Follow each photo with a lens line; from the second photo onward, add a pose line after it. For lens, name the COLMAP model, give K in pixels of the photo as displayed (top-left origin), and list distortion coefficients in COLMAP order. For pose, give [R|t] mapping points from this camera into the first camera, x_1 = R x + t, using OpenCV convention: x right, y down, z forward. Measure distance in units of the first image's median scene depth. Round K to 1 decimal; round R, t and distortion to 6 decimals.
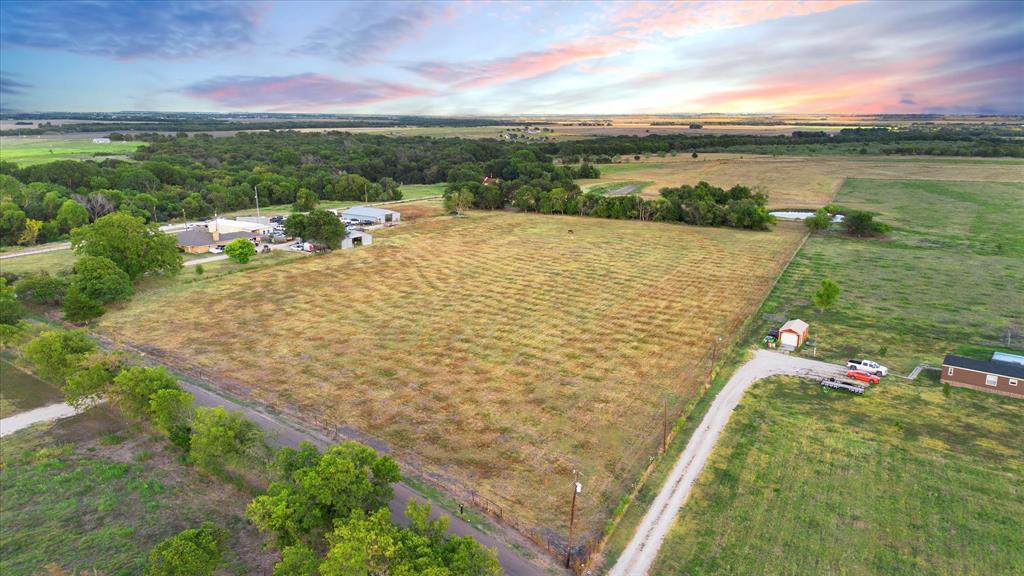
lens RADIAL K [[720.2, 0, 515.3], [0, 720.2, 295.0], [0, 0, 1]] dist [0.064634, -0.058347]
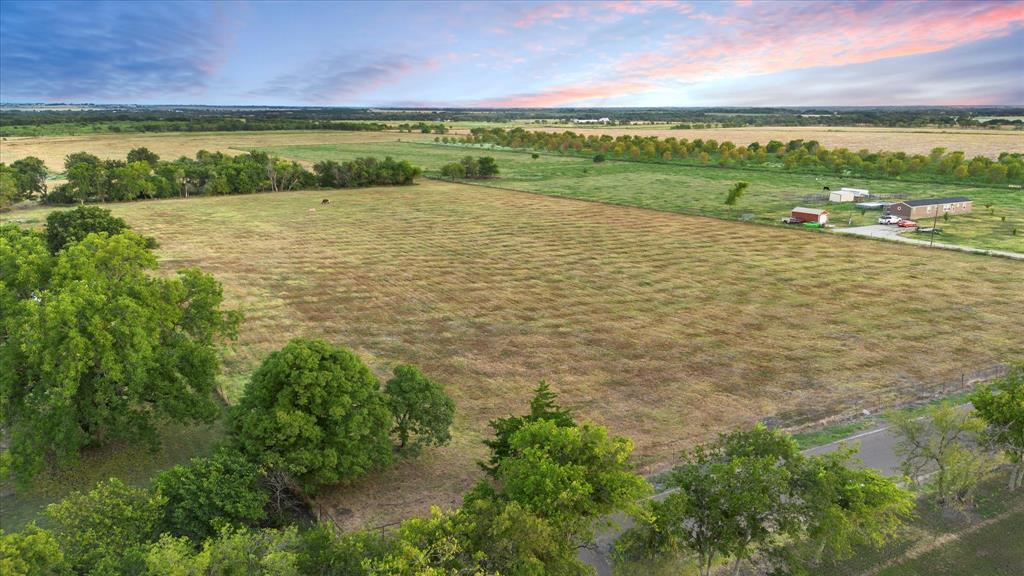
lens RADIAL K [[720.2, 0, 516.3], [0, 720.2, 291.3], [0, 0, 1]] dist [0.064634, -0.058347]
pose [[0.421989, -0.228693, 0.877283, -0.832526], [0.221344, 0.964367, 0.144923, -0.102029], [-0.879165, 0.133026, 0.457572, 0.775435]]
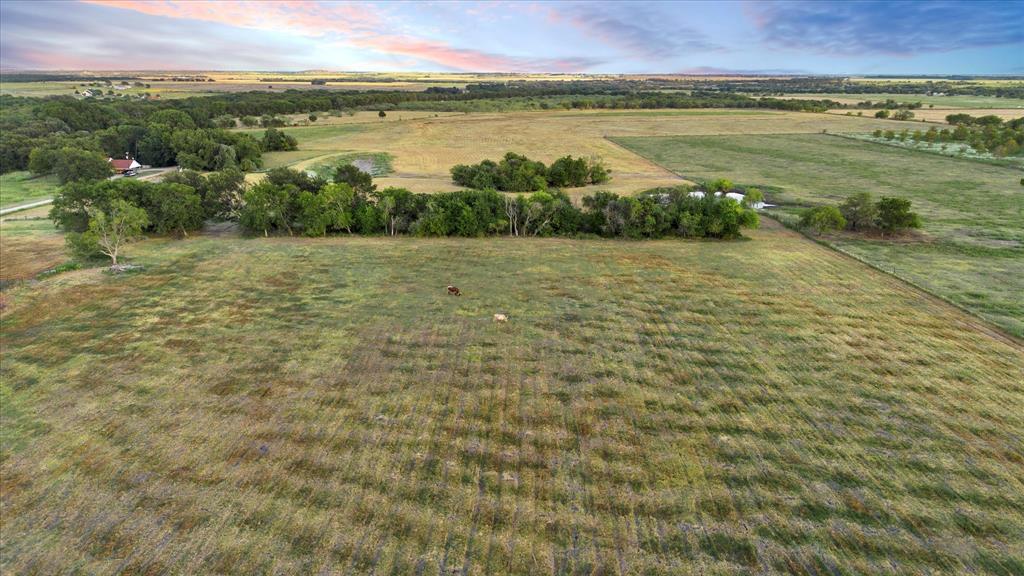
lens RADIAL K [[720.2, 0, 517.9], [0, 720.2, 304.4], [0, 0, 1]] dist [0.064634, -0.058347]
pose [[0.865647, -0.153632, 0.476500, -0.161234], [0.122090, 0.987799, 0.096685, -0.195857], [-0.485540, -0.025519, 0.873842, 0.994648]]
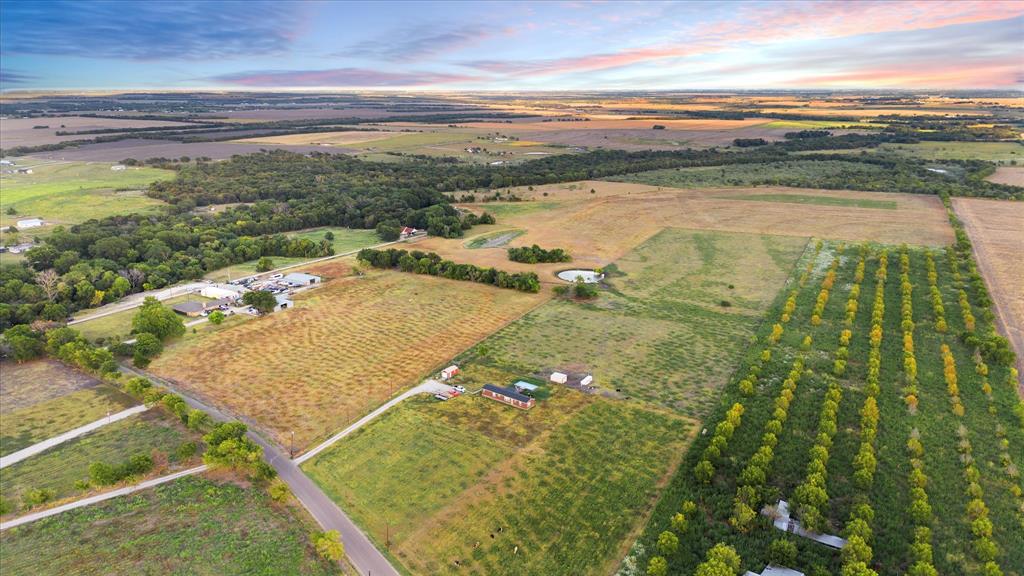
lens RADIAL K [[720.2, 0, 516.1], [0, 720.2, 283.1], [0, 0, 1]] dist [0.064634, -0.058347]
pose [[0.999990, -0.001034, -0.004277, 0.529832], [0.001106, 0.999858, 0.016821, -0.237785], [0.004259, -0.016826, 0.999849, -1.146380]]
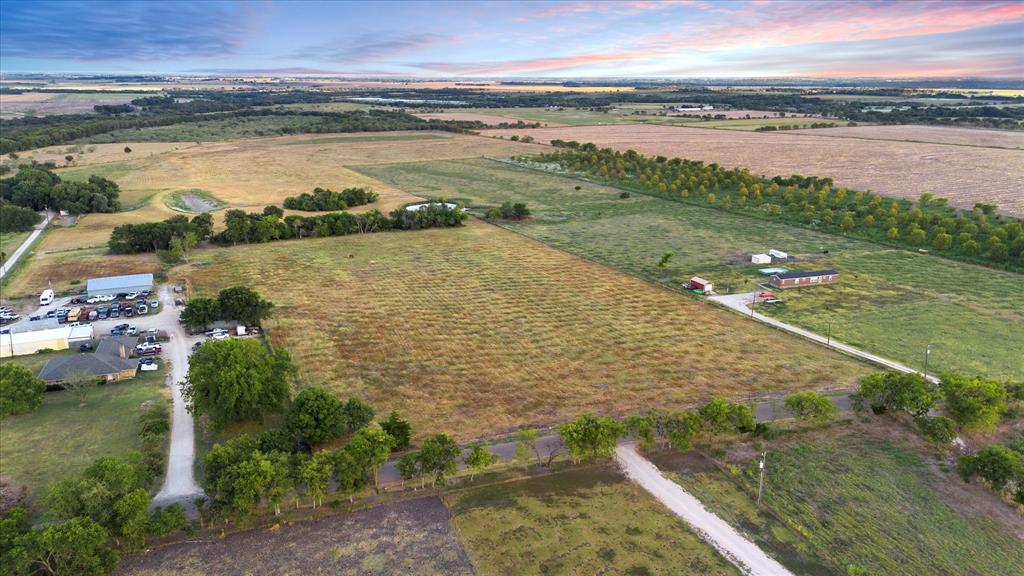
lens RADIAL K [[720.2, 0, 517.0], [0, 720.2, 288.4], [0, 0, 1]] dist [0.064634, -0.058347]
pose [[0.564473, -0.237127, 0.790659, -1.128165], [0.202065, 0.968402, 0.146174, -0.254888], [-0.800338, 0.077254, 0.594552, 0.264981]]
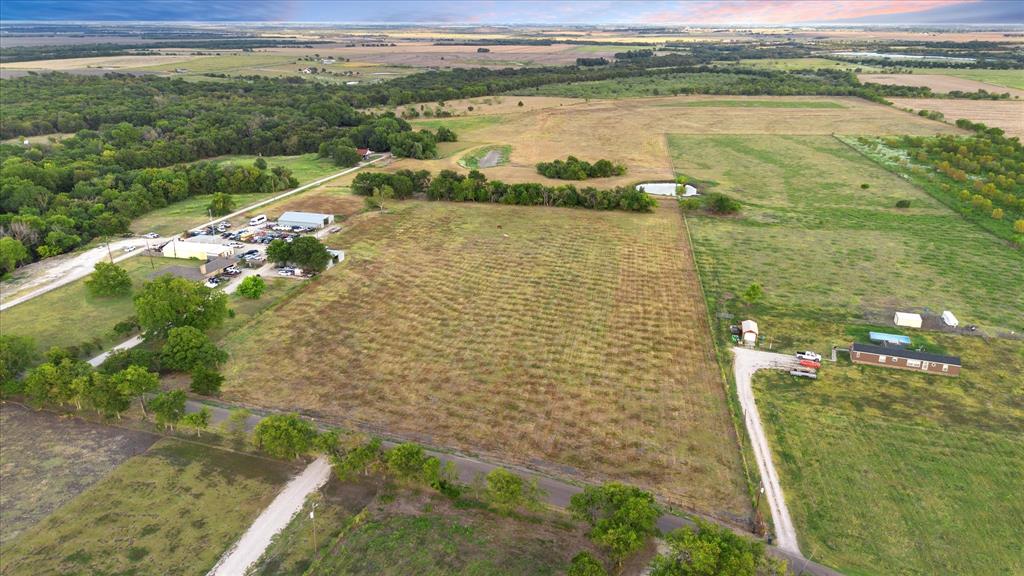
lens RADIAL K [[720.2, 0, 515.6], [0, 720.2, 293.3], [0, 0, 1]] dist [0.064634, -0.058347]
pose [[0.953972, -0.107015, 0.280153, -0.402844], [0.075178, 0.989673, 0.122047, -0.204680], [-0.290320, -0.095368, 0.952165, -0.207565]]
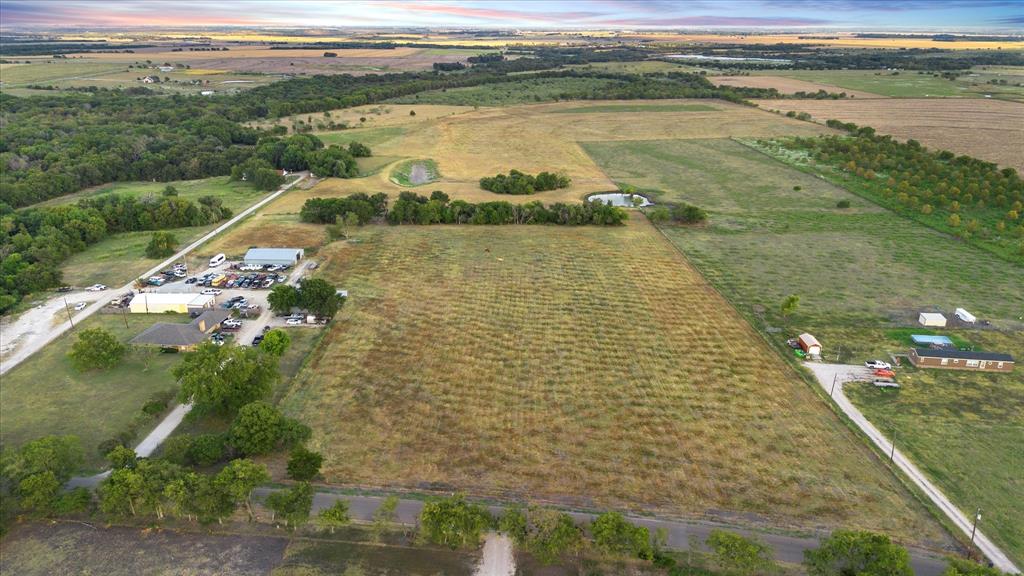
lens RADIAL K [[720.2, 0, 516.4], [0, 720.2, 293.3], [0, 0, 1]] dist [0.064634, -0.058347]
pose [[0.864578, -0.177153, 0.470236, -0.715088], [0.124774, 0.982172, 0.140605, -0.292489], [-0.486762, -0.062891, 0.871268, 0.001161]]
